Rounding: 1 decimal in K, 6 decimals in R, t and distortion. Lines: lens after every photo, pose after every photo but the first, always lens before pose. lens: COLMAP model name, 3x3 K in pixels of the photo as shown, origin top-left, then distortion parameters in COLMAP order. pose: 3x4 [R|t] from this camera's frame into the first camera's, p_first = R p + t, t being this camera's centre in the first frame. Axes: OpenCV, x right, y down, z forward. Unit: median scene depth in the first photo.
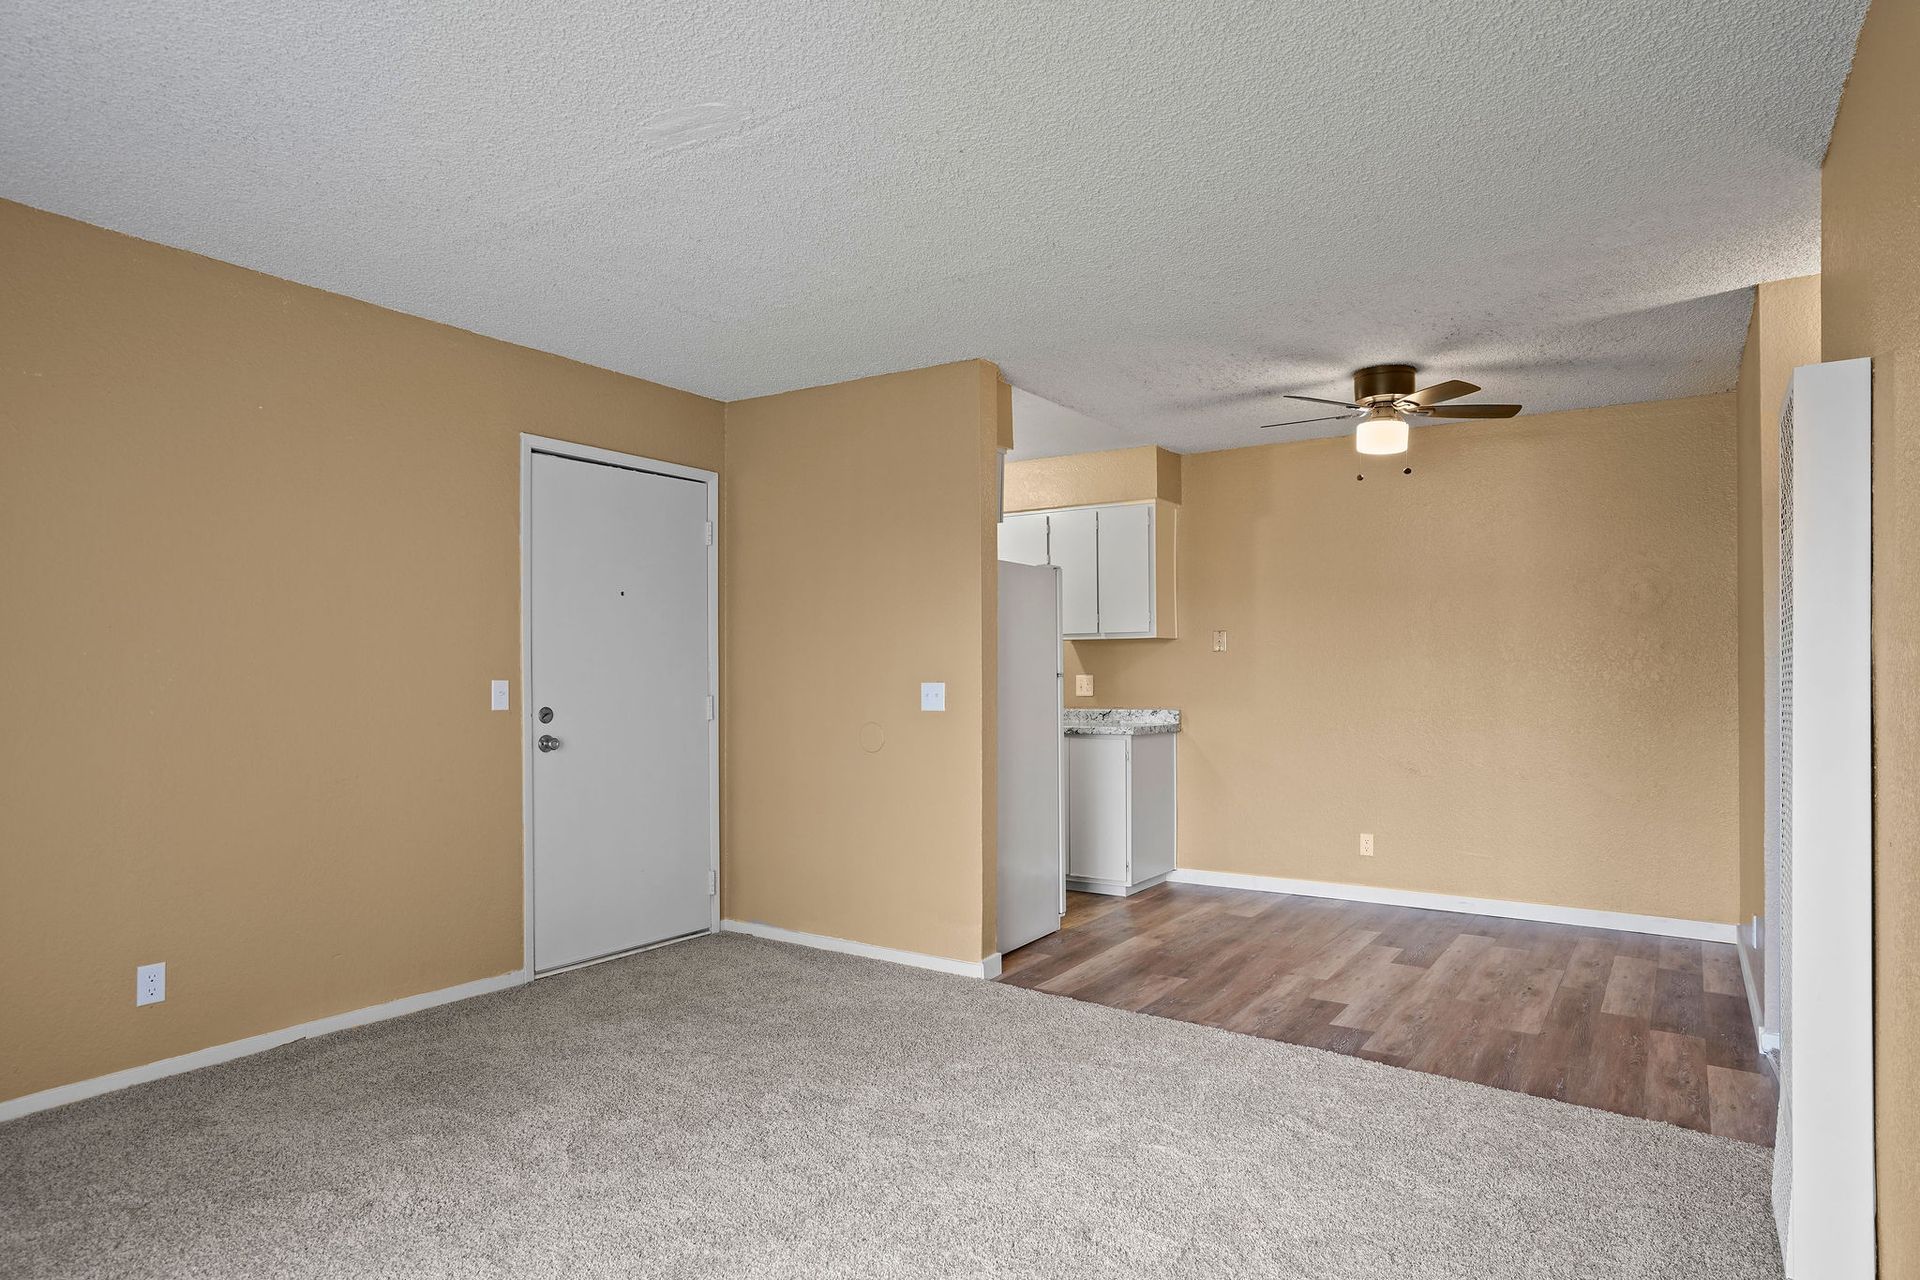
lens RADIAL K [[1100.3, 0, 954.2], [0, 1100.3, 675.0], [0, 0, 1]] dist [-0.048307, 0.041136]
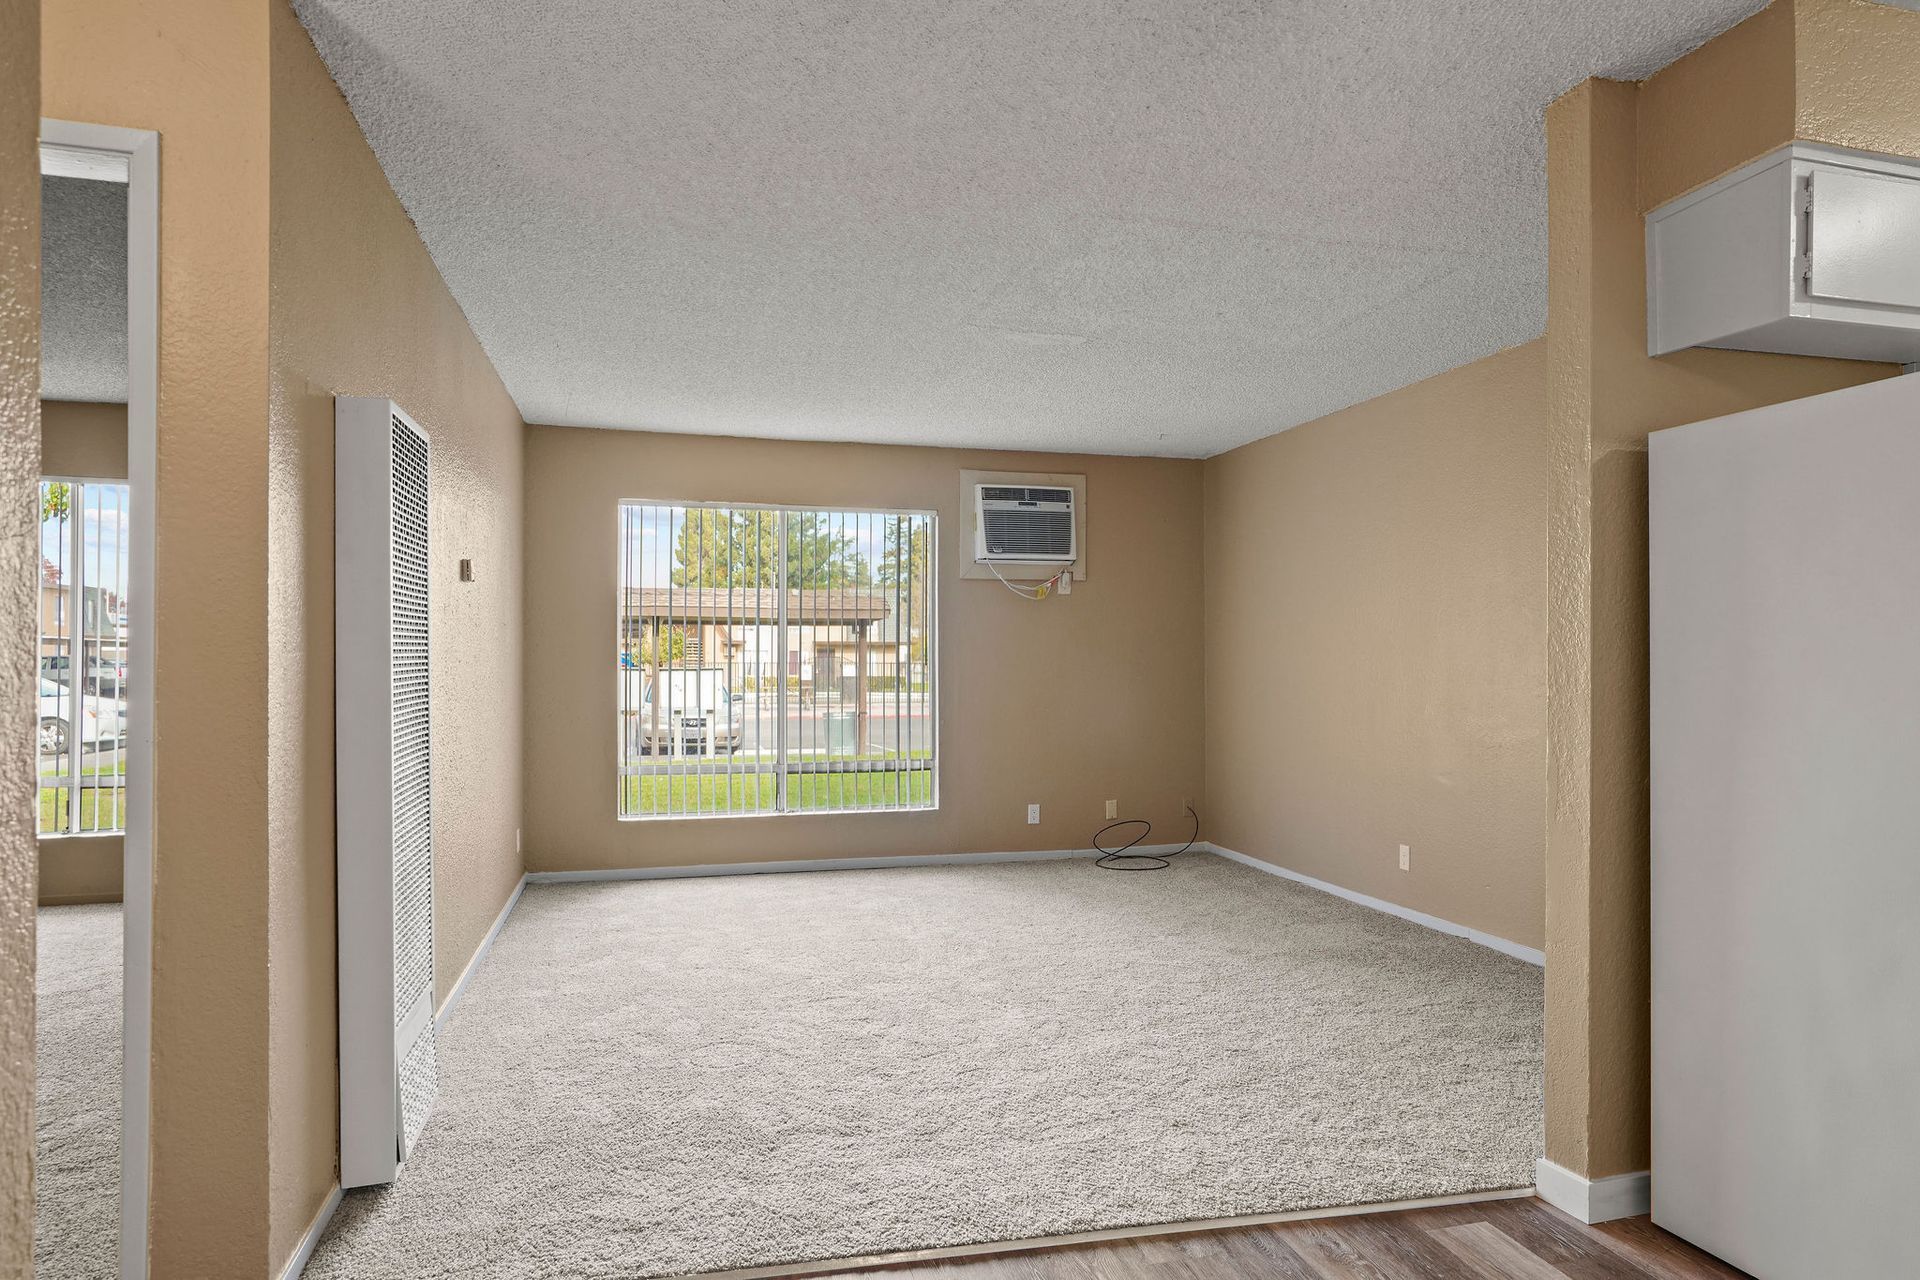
lens RADIAL K [[1100.3, 0, 946.6], [0, 1100.3, 648.3], [0, 0, 1]] dist [-0.048307, 0.041136]
pose [[-0.656664, -0.010467, -0.754110, 0.586517], [-0.003478, 0.999935, -0.010850, 0.001077], [0.754175, -0.004503, -0.656658, 1.012534]]
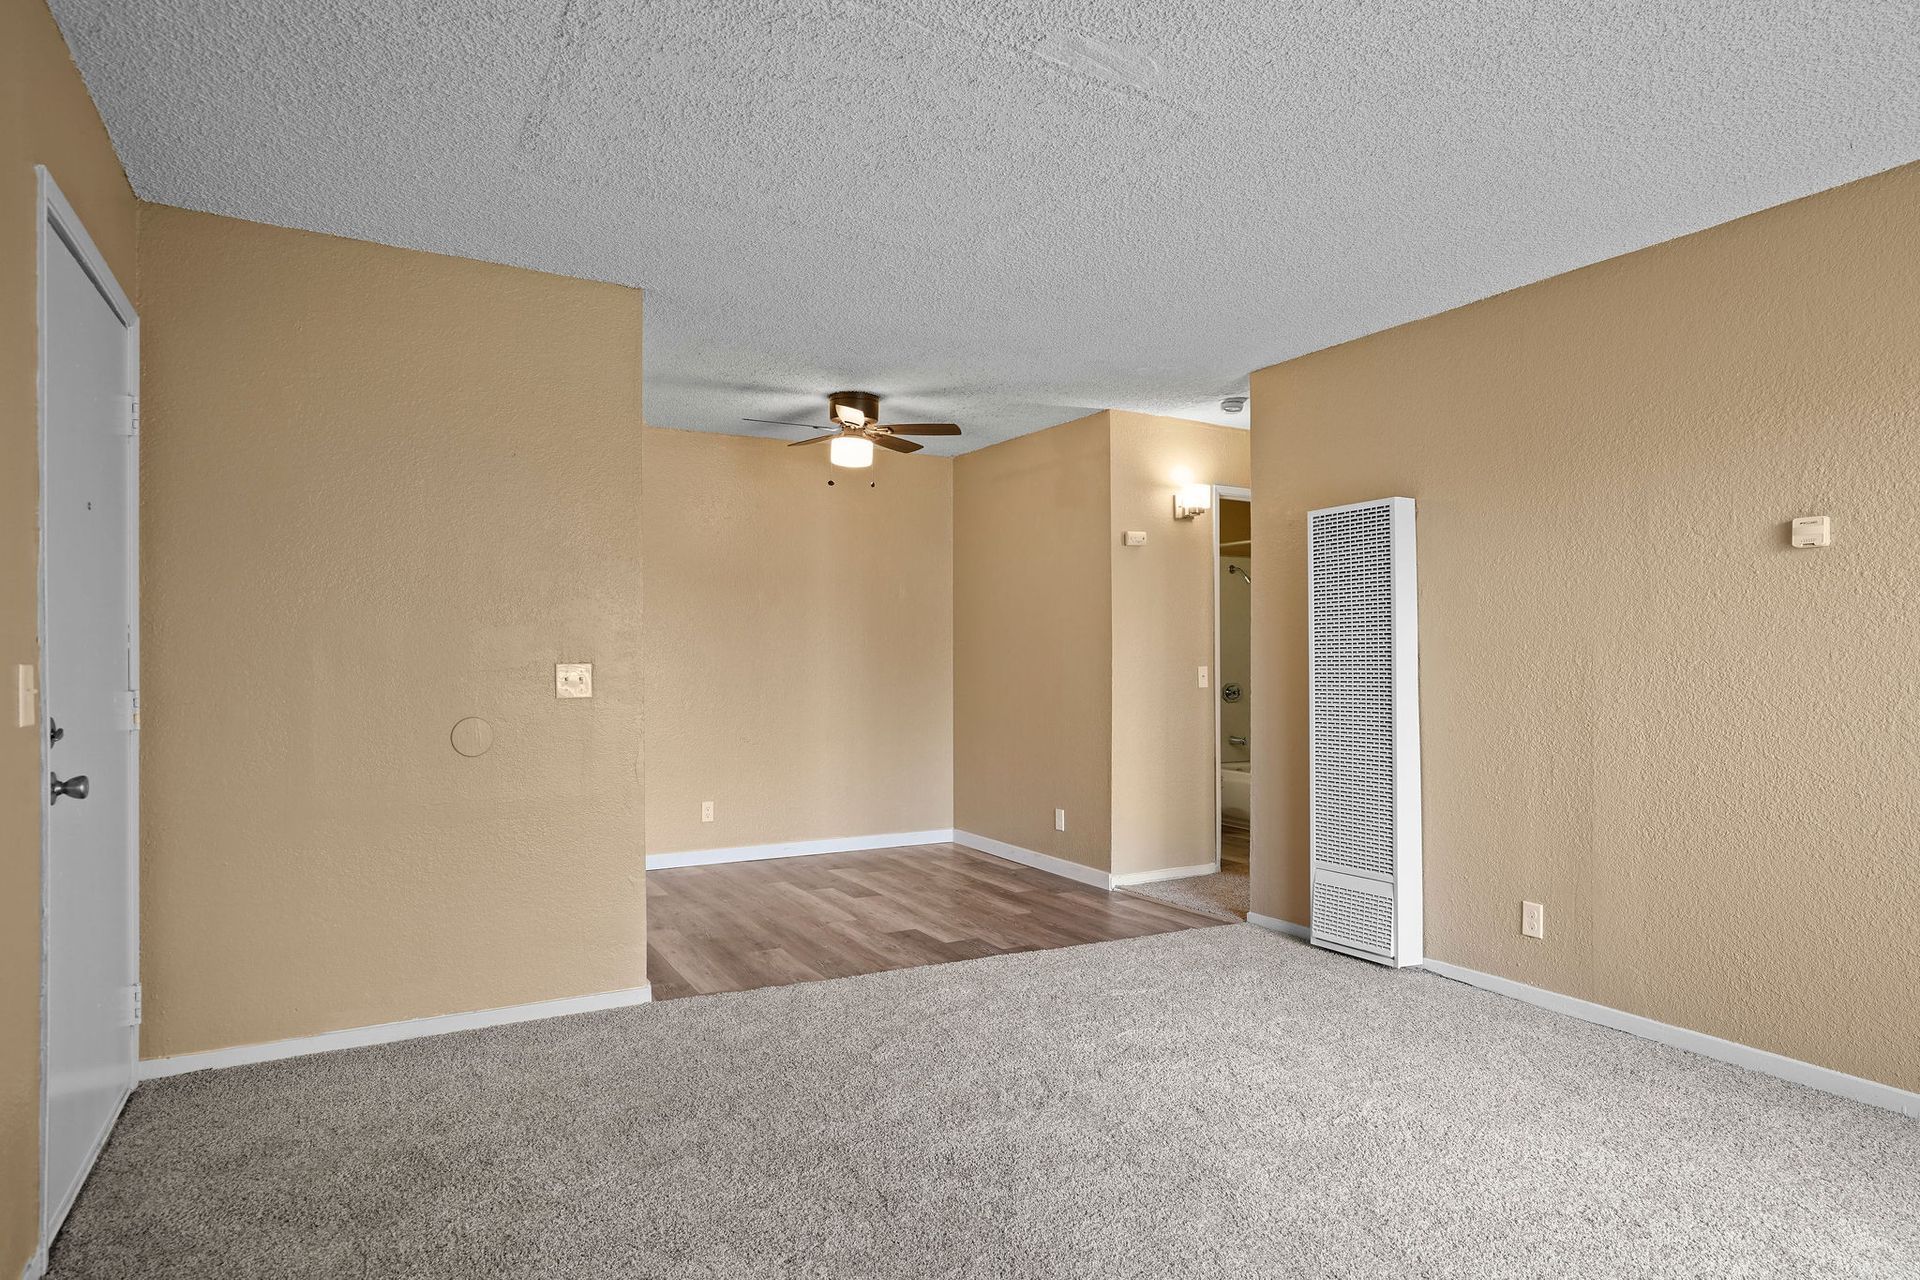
lens RADIAL K [[1100.3, 0, 953.1], [0, 1100.3, 646.2], [0, 0, 1]] dist [-0.048307, 0.041136]
pose [[0.449143, 0.004391, 0.893449, -0.572945], [0.005817, 0.999952, -0.007839, 0.001429], [-0.893441, 0.008718, 0.449096, 0.346355]]
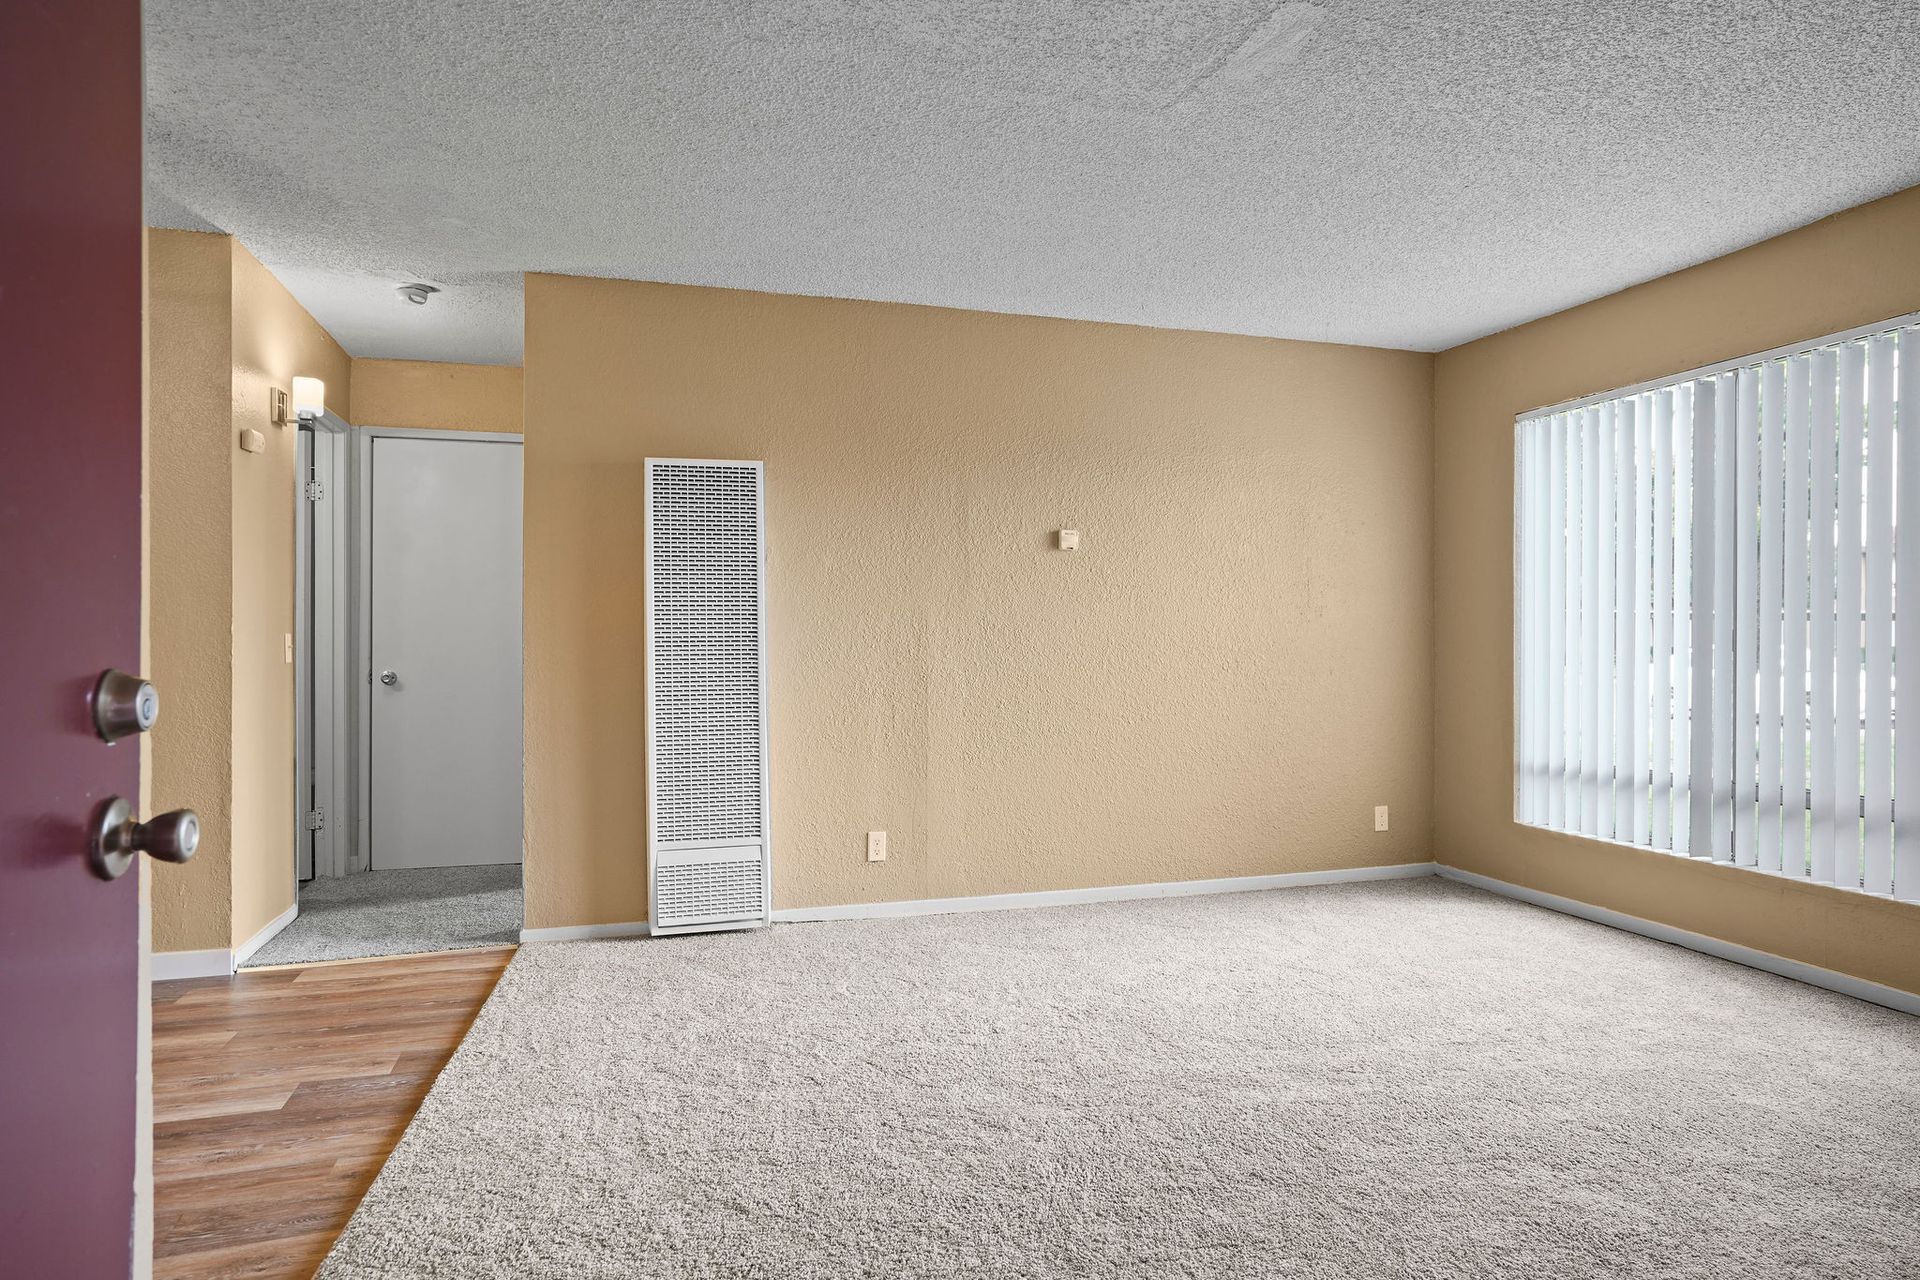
lens RADIAL K [[1100.3, 0, 975.4], [0, 1100.3, 636.5], [0, 0, 1]] dist [-0.048307, 0.041136]
pose [[-0.783600, -0.002723, 0.621259, -0.328504], [-0.001740, 0.999996, 0.002188, 0.015841], [-0.621263, 0.000633, -0.783602, 0.982334]]
